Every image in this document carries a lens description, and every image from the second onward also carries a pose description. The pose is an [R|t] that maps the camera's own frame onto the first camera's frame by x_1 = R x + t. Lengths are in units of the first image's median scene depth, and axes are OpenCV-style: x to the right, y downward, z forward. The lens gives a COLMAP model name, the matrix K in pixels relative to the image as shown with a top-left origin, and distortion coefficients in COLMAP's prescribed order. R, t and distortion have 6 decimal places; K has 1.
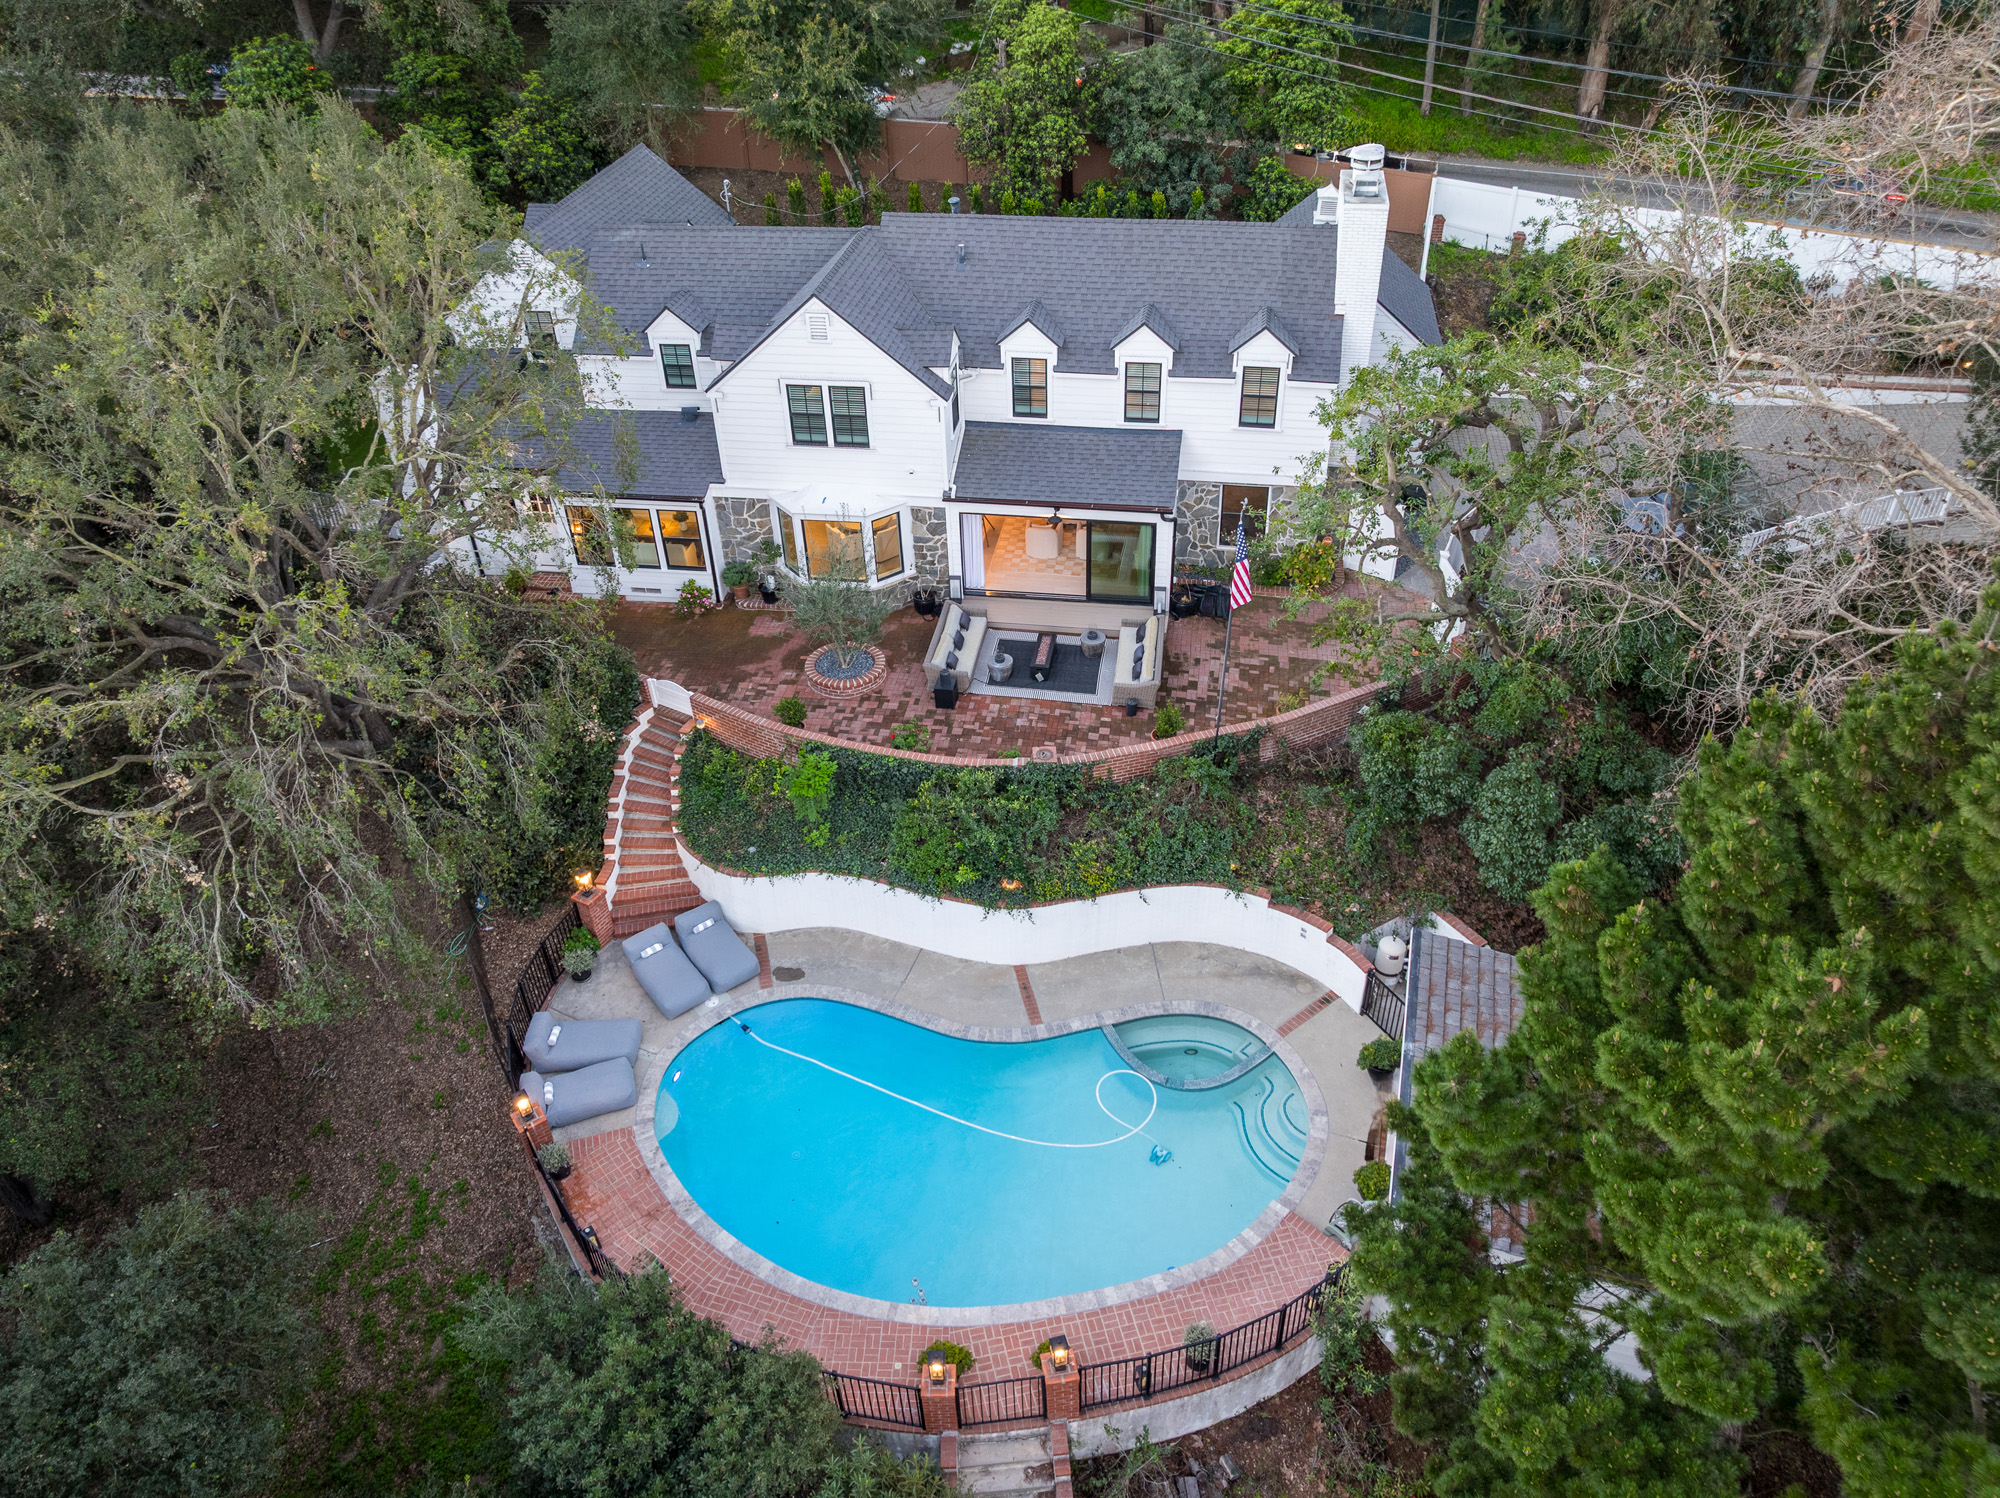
lens RADIAL K [[1418.1, 0, 988.4], [0, 1418.1, 756.5], [0, 0, 1]] dist [0.038352, 0.000000]
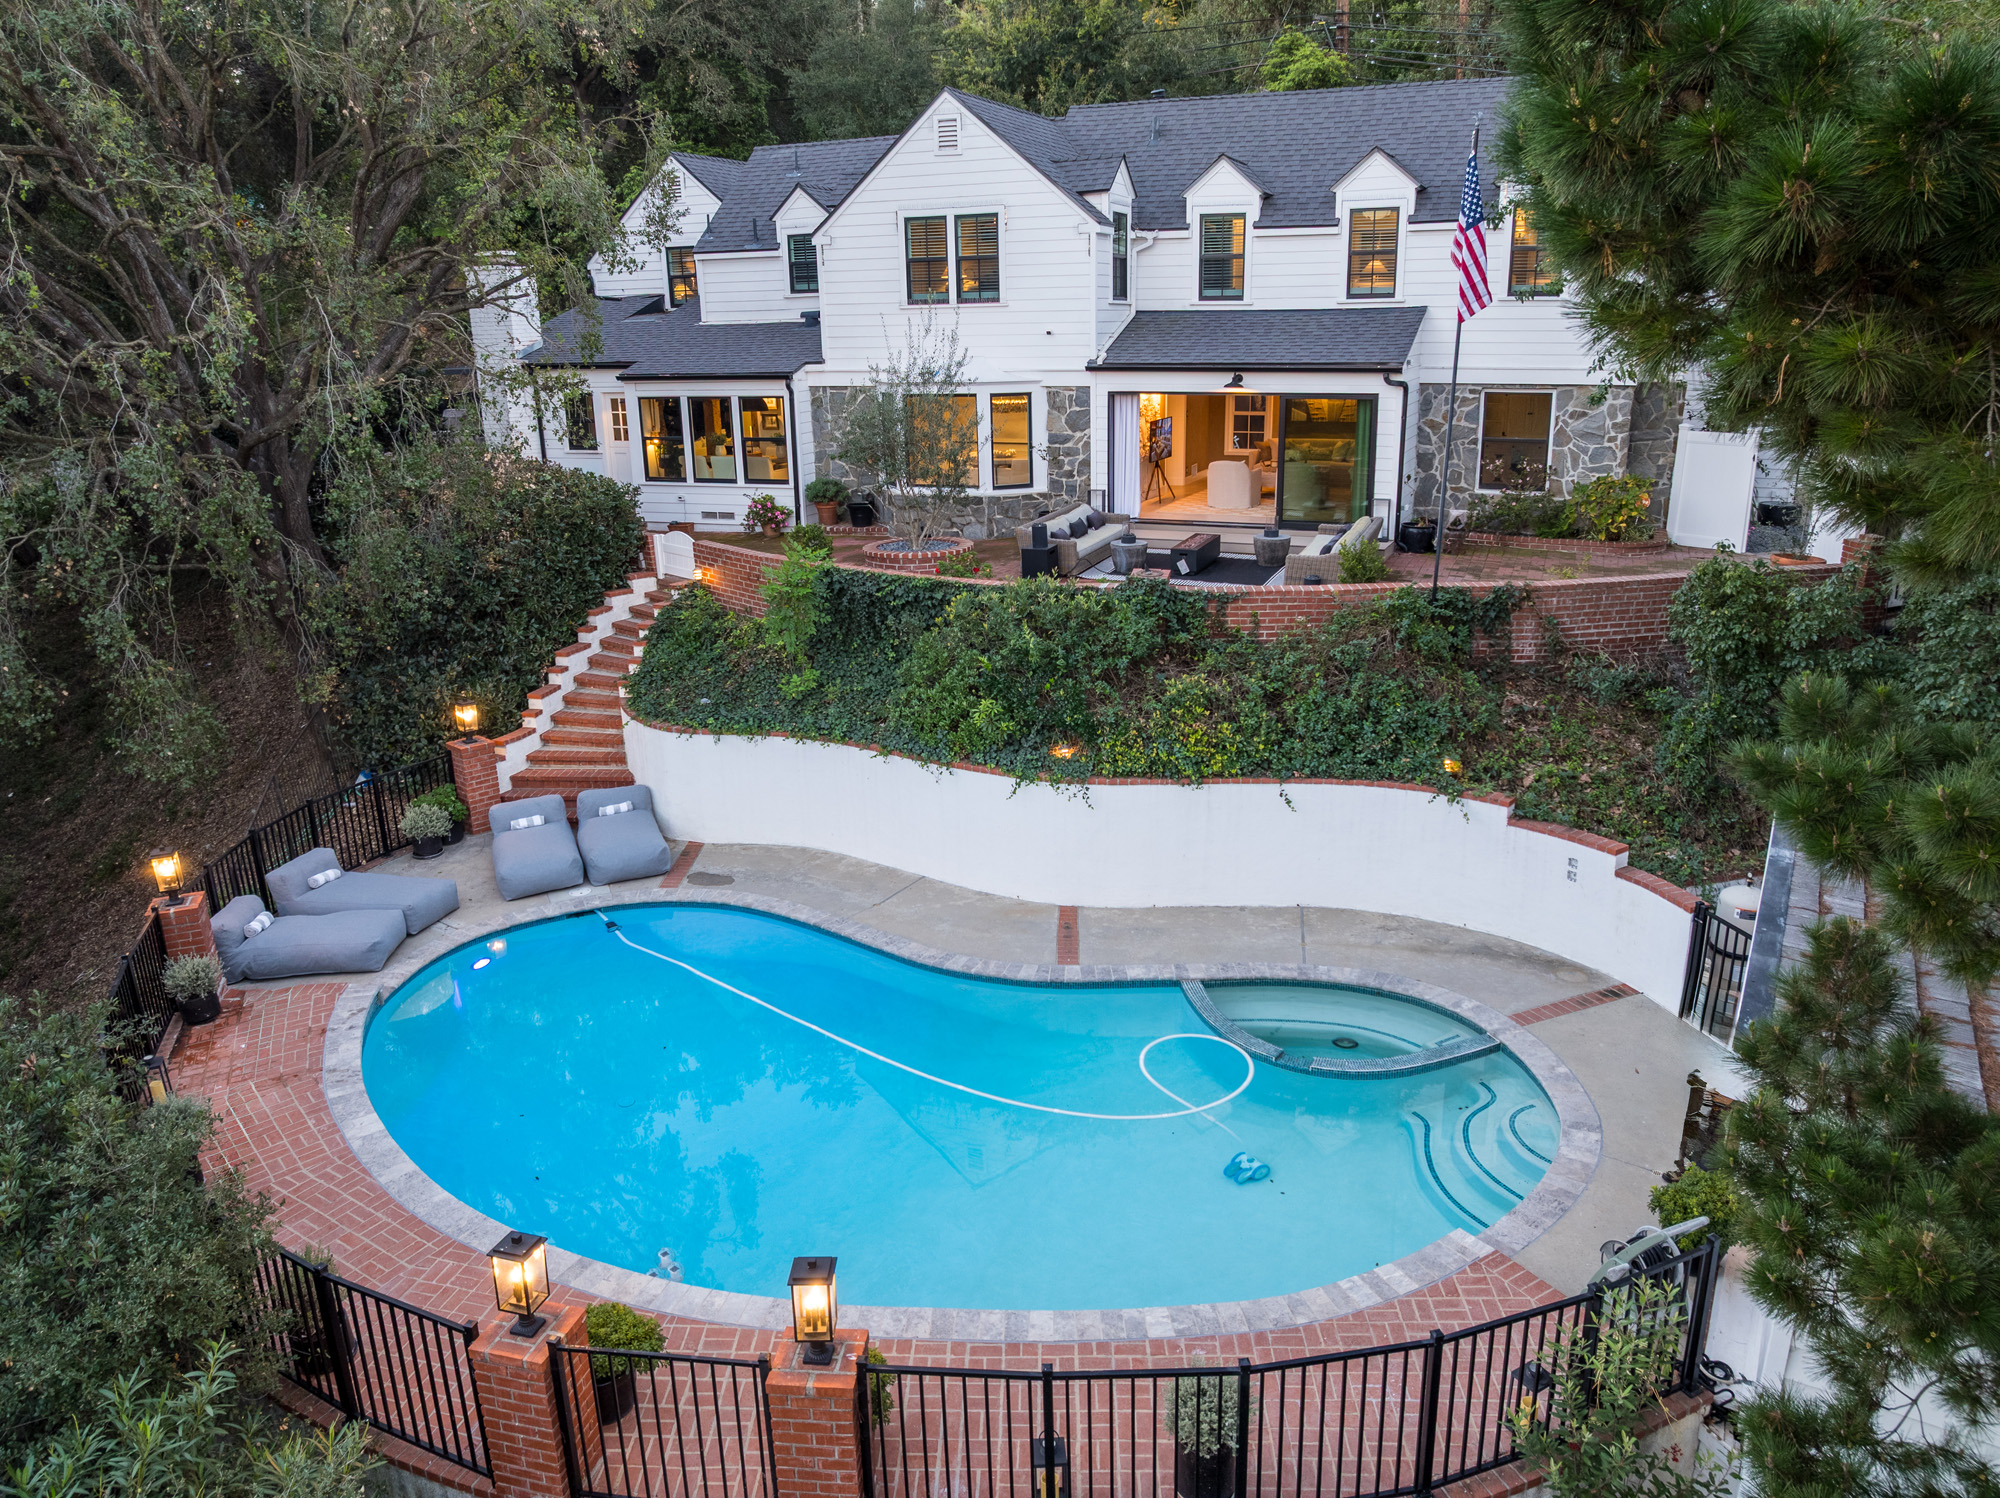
lens RADIAL K [[1411.7, 0, 1000.0], [0, 1411.7, 749.0], [0, 0, 1]] dist [-0.001259, -0.000579]
pose [[0.970049, 0.086118, -0.227131, 0.112323], [-0.157502, 0.934840, -0.318226, 0.255378], [0.184926, 0.344468, 0.920404, 0.389787]]
